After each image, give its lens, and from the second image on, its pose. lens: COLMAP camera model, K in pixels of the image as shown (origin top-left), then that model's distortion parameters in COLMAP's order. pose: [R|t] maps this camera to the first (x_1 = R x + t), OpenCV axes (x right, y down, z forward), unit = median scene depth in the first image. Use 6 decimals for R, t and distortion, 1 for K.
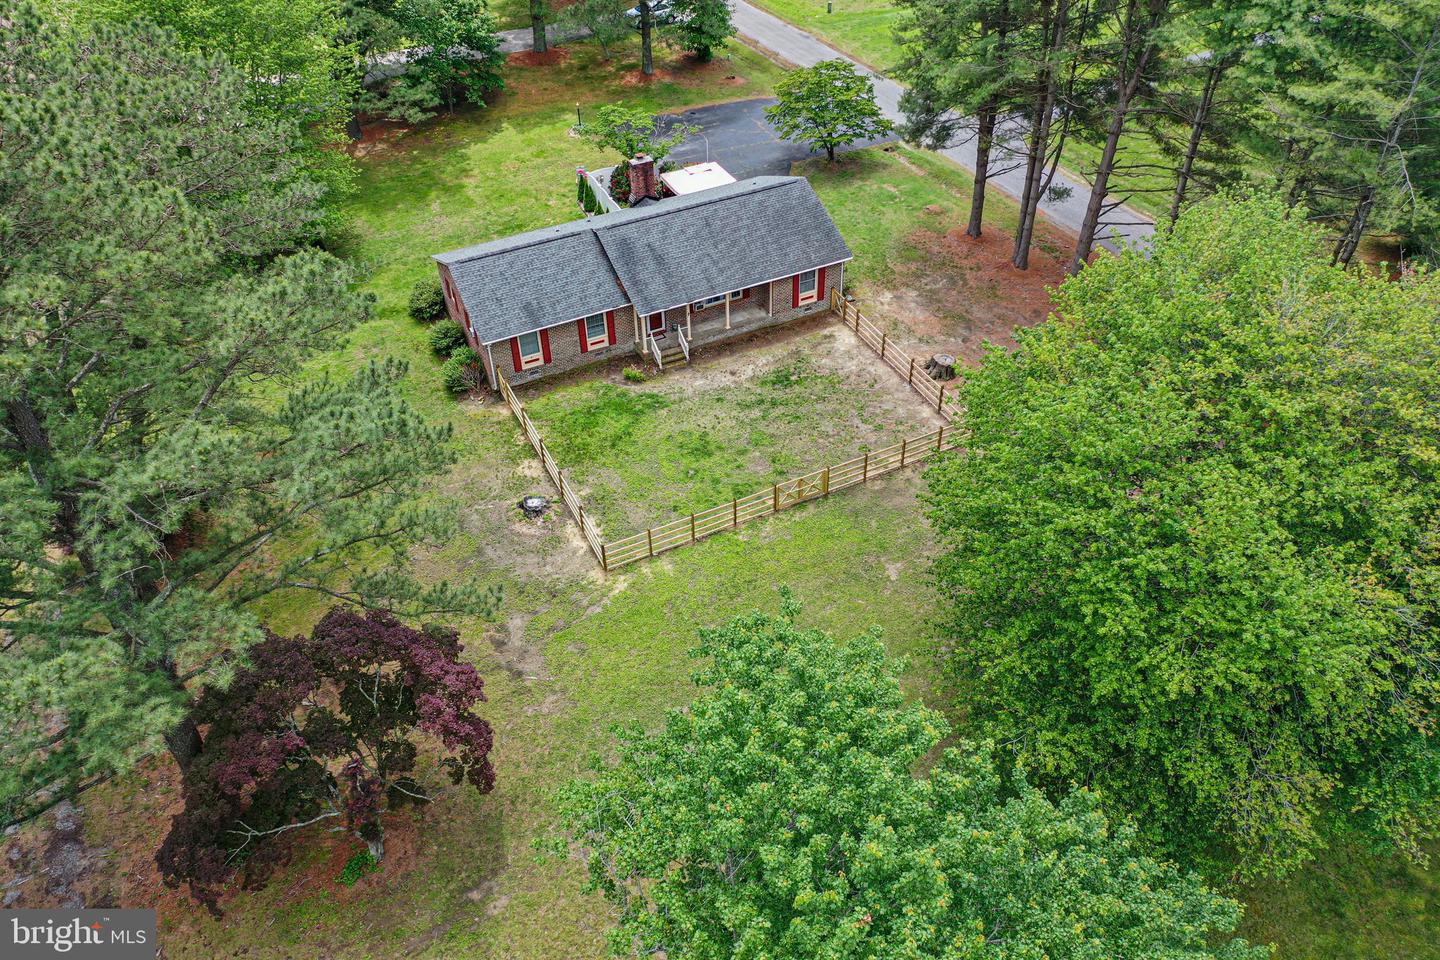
lens RADIAL K [[1149.9, 0, 720.8], [0, 1149.9, 480.4], [0, 0, 1]] dist [0.004688, 0.002167]
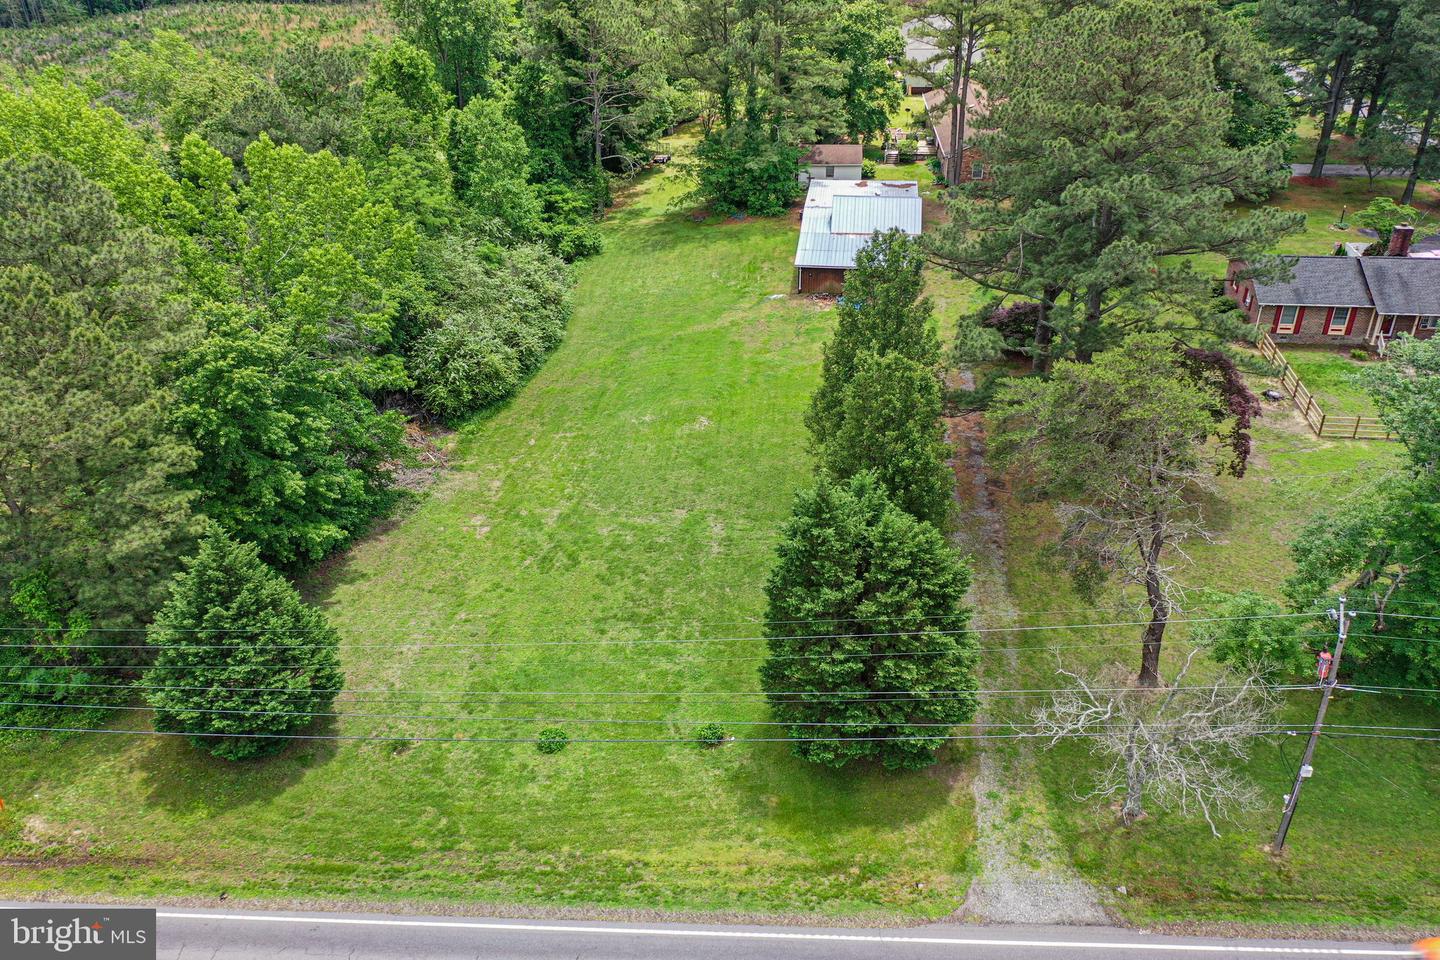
lens RADIAL K [[1149.9, 0, 719.8], [0, 1149.9, 480.8], [0, 0, 1]] dist [0.004688, 0.002167]
pose [[0.836547, 0.274007, -0.474457, -0.020132], [-0.340134, 0.938608, -0.057651, 0.395415], [0.429533, 0.209606, 0.878389, -0.524646]]
